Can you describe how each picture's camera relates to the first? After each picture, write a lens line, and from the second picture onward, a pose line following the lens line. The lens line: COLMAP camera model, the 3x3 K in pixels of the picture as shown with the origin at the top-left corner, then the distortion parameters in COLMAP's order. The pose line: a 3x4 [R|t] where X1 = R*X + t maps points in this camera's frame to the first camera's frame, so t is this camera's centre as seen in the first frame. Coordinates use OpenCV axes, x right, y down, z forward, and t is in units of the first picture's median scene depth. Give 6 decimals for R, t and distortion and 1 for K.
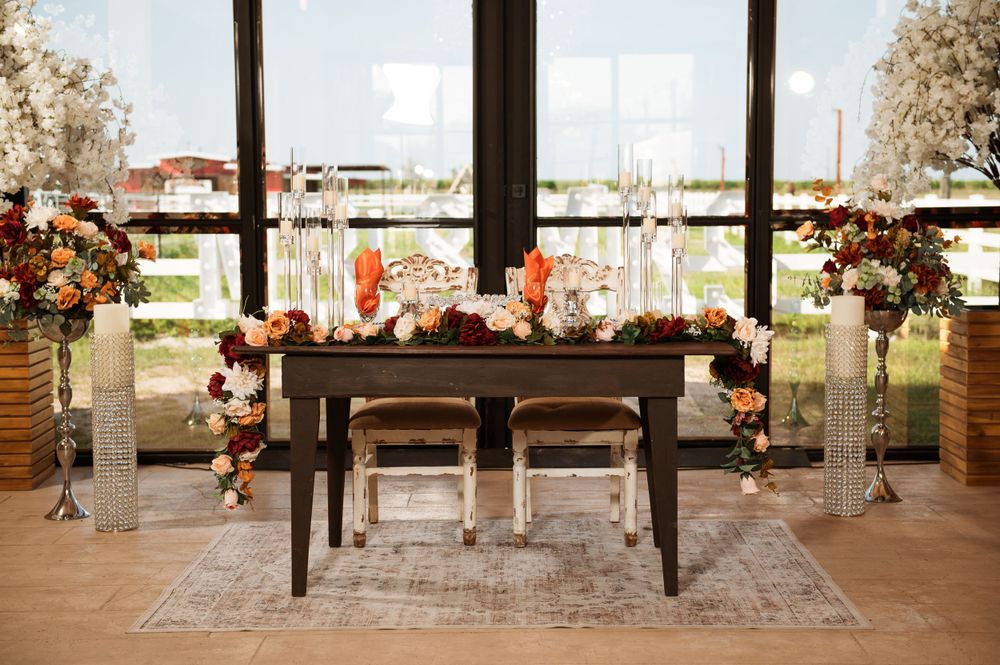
lens RADIAL K [[1605.3, 0, 500.0], [0, 1605.3, 332.5], [0, 0, 1]] dist [0.145246, -0.099202]
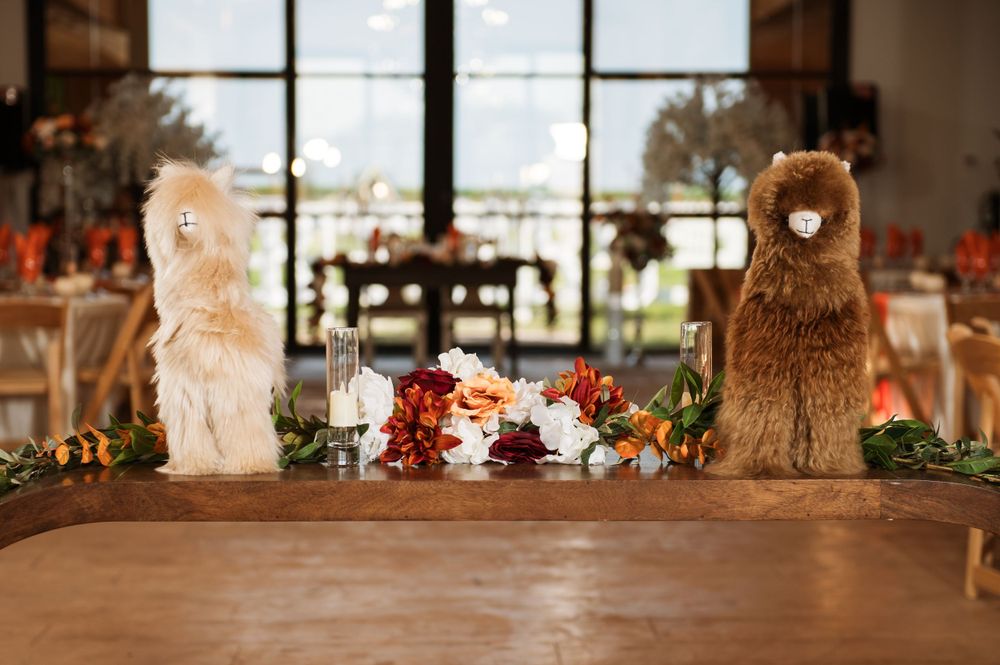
lens RADIAL K [[2076.5, 0, 484.1], [0, 2076.5, 333.7], [0, 0, 1]] dist [0.053592, 0.143366]
pose [[0.999695, 0.009405, 0.022843, 0.000178], [-0.008881, 0.999698, -0.022904, 0.117636], [-0.023052, 0.022694, 0.999477, -1.321550]]
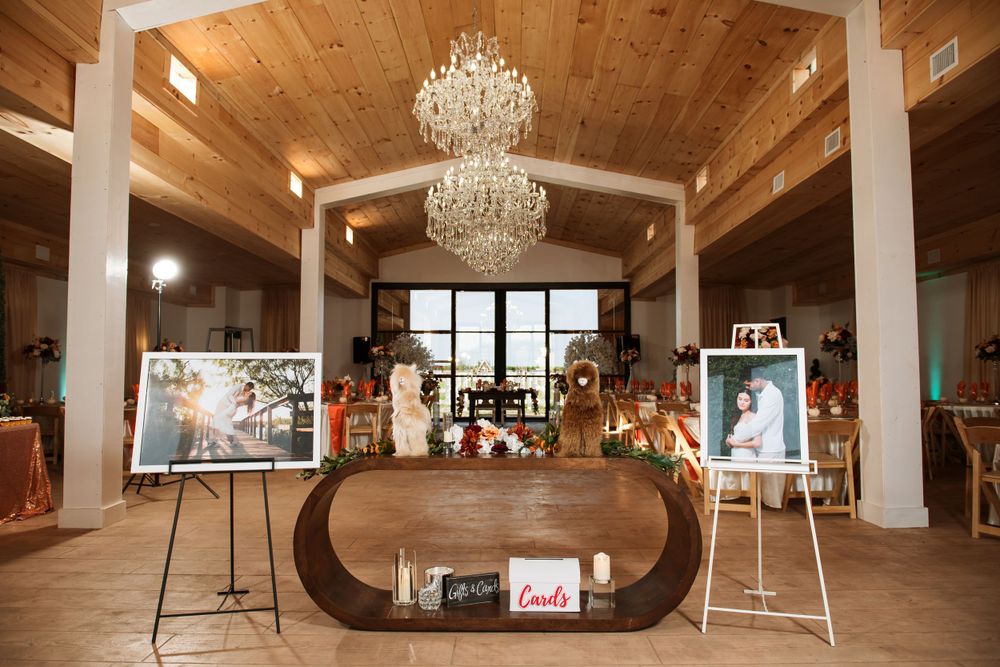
lens RADIAL K [[675.8, 0, 500.0], [0, 675.8, 333.5], [0, 0, 1]] dist [-0.028944, -0.000907]
pose [[0.999933, 0.008372, -0.008056, 0.018510], [-0.009427, 0.989915, -0.141348, 0.118521], [0.006791, 0.141415, 0.989927, -1.362202]]
